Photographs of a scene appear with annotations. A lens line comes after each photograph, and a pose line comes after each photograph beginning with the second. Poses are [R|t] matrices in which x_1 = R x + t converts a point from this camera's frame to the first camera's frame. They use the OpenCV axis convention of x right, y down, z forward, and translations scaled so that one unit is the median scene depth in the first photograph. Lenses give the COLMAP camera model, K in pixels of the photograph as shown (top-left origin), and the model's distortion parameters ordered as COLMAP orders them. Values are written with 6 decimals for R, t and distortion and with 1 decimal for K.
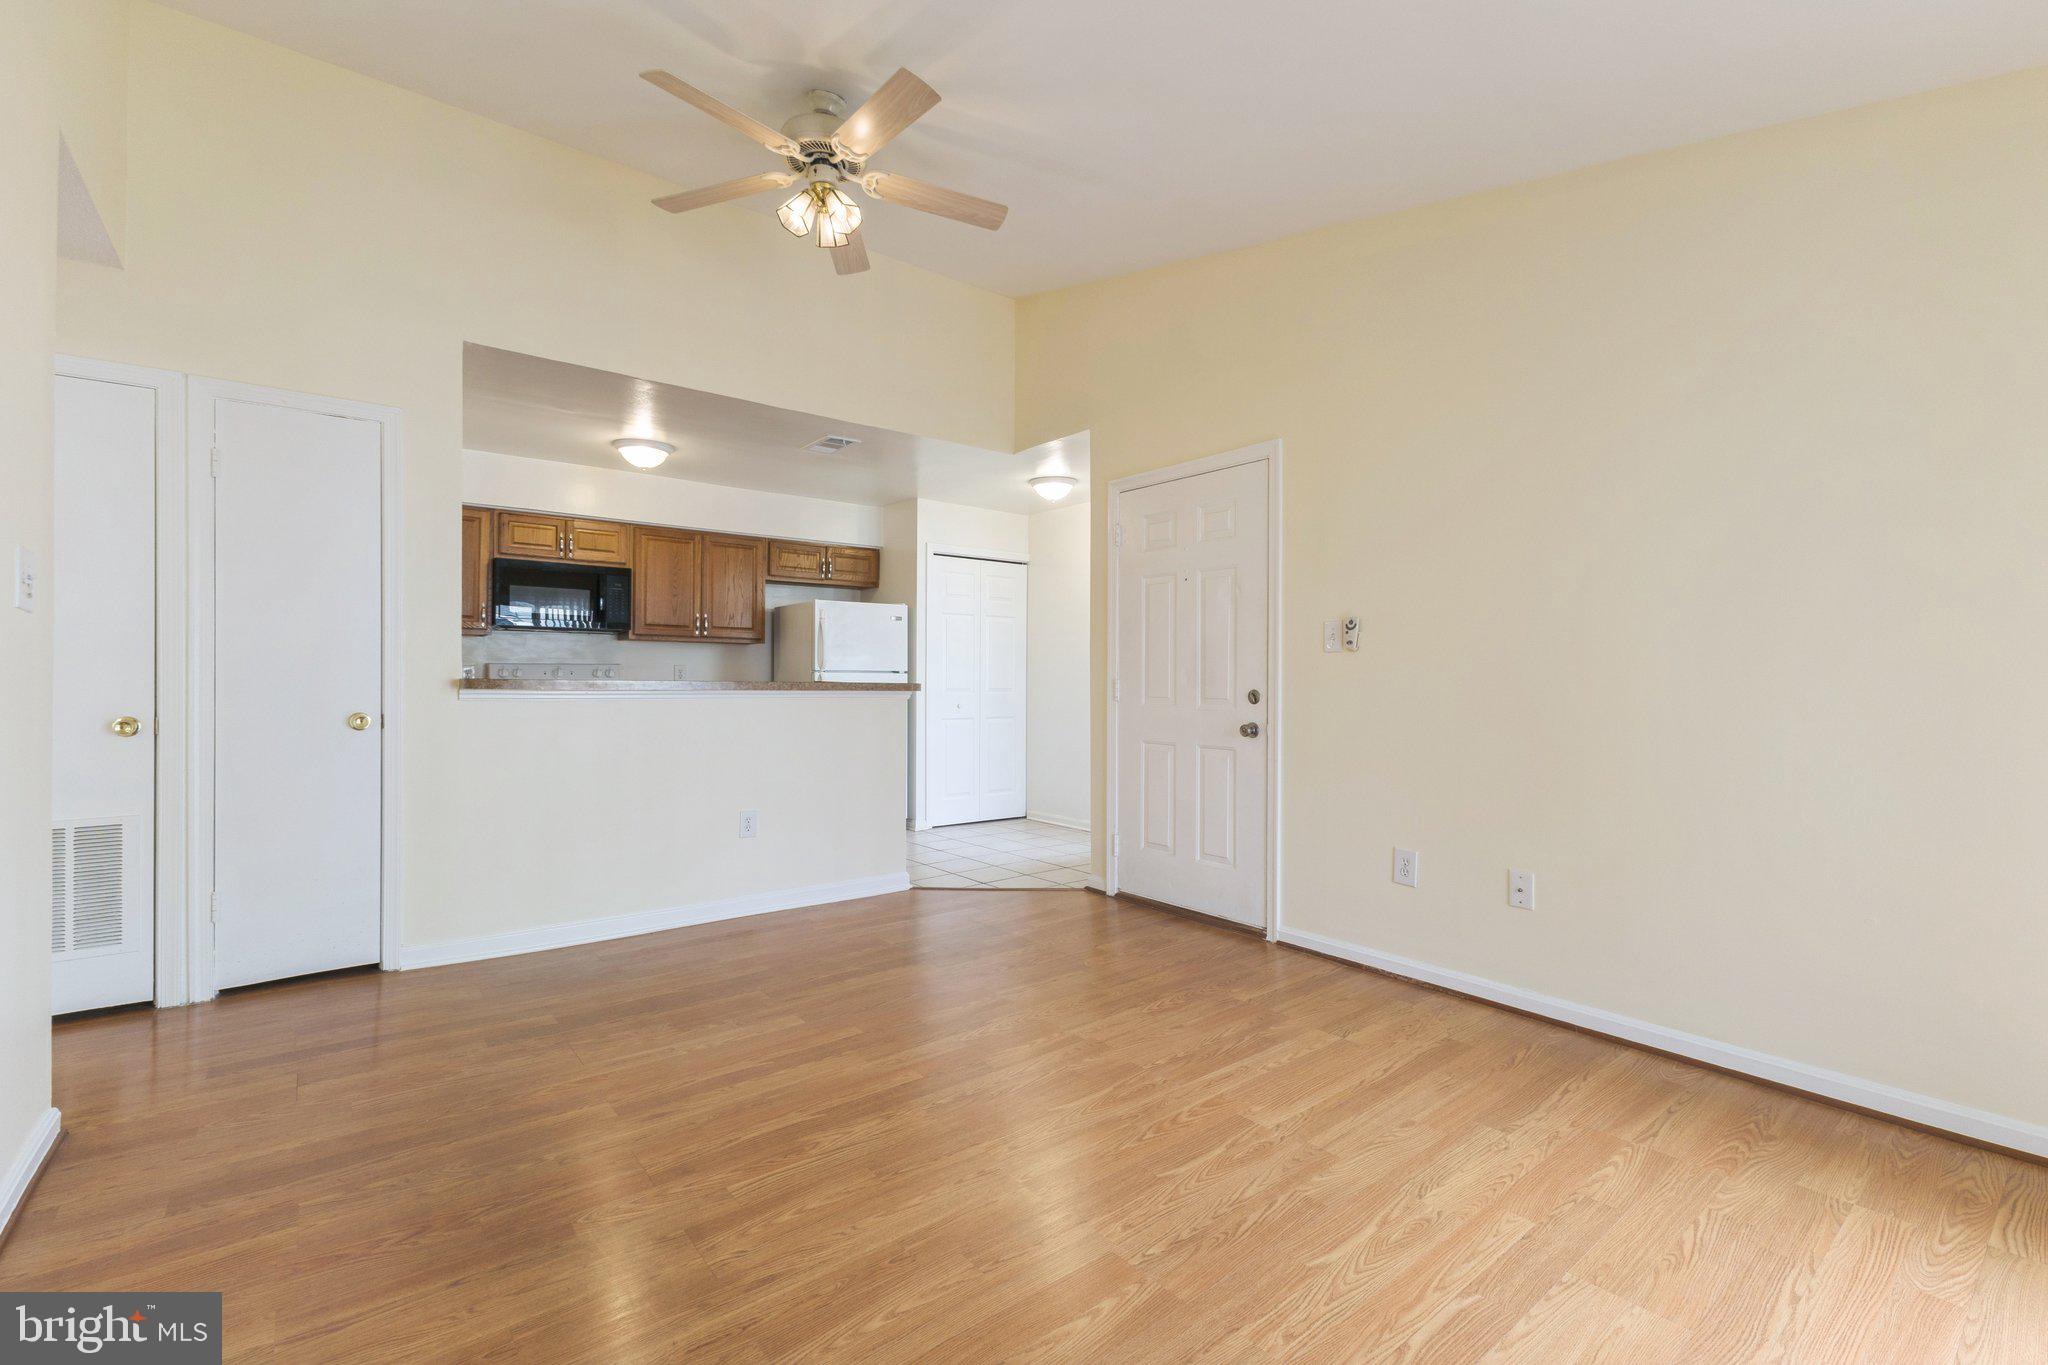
lens RADIAL K [[885.3, 0, 1029.4], [0, 885.3, 686.2], [0, 0, 1]] dist [0.012980, -0.002038]
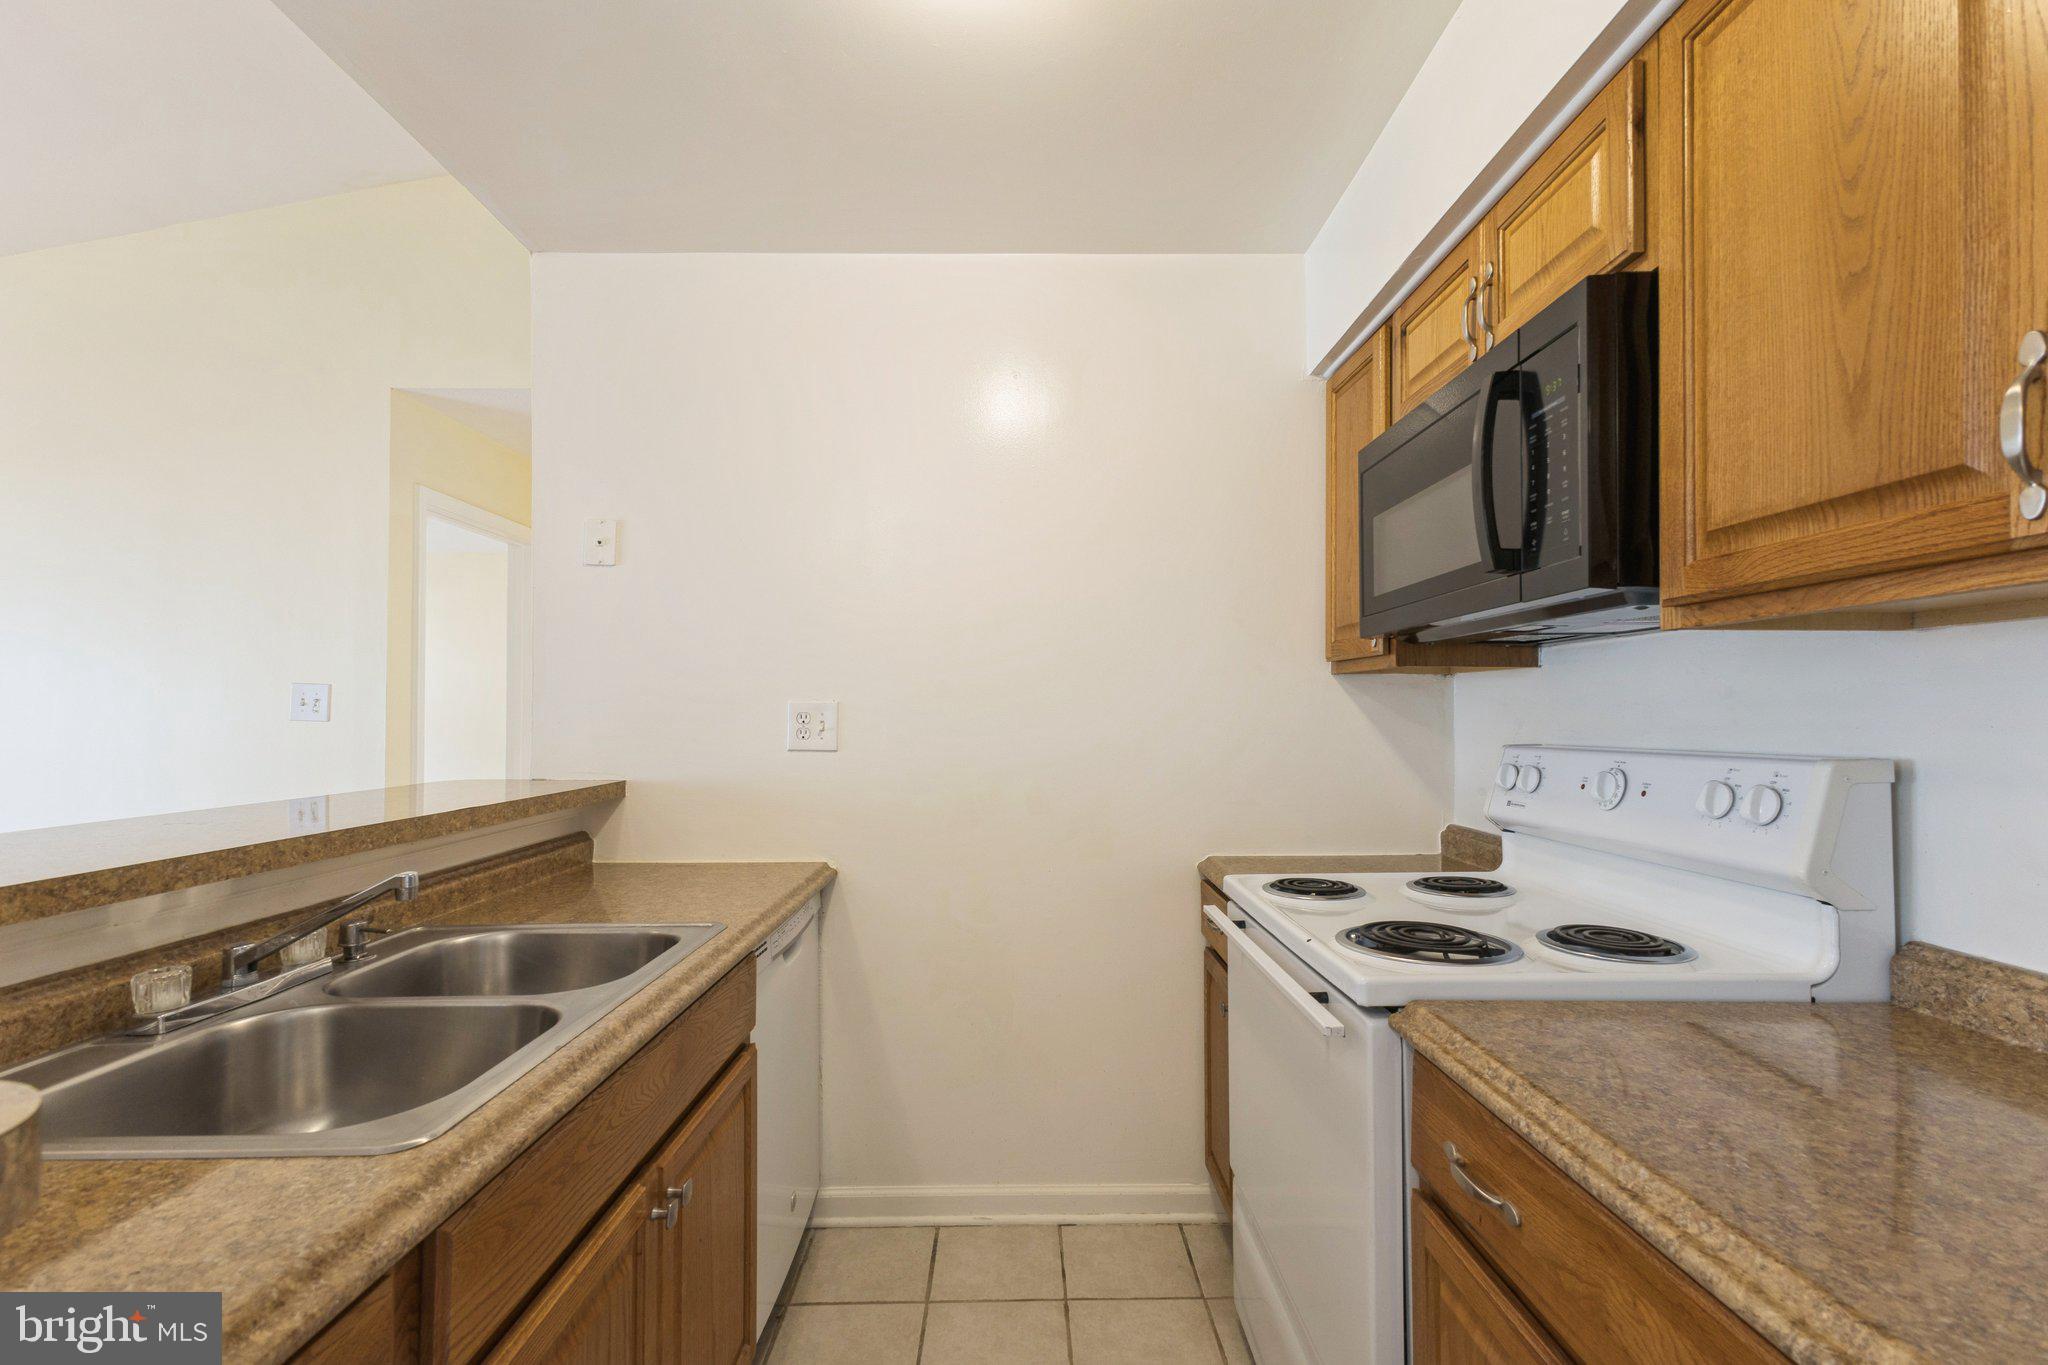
lens RADIAL K [[885.3, 0, 1026.5], [0, 885.3, 699.4], [0, 0, 1]] dist [0.012980, -0.002038]
pose [[-0.615947, -0.017658, -0.787590, -0.311316], [-0.005400, 0.999820, -0.018193, -0.048987], [0.787769, -0.006953, -0.615932, 1.455853]]
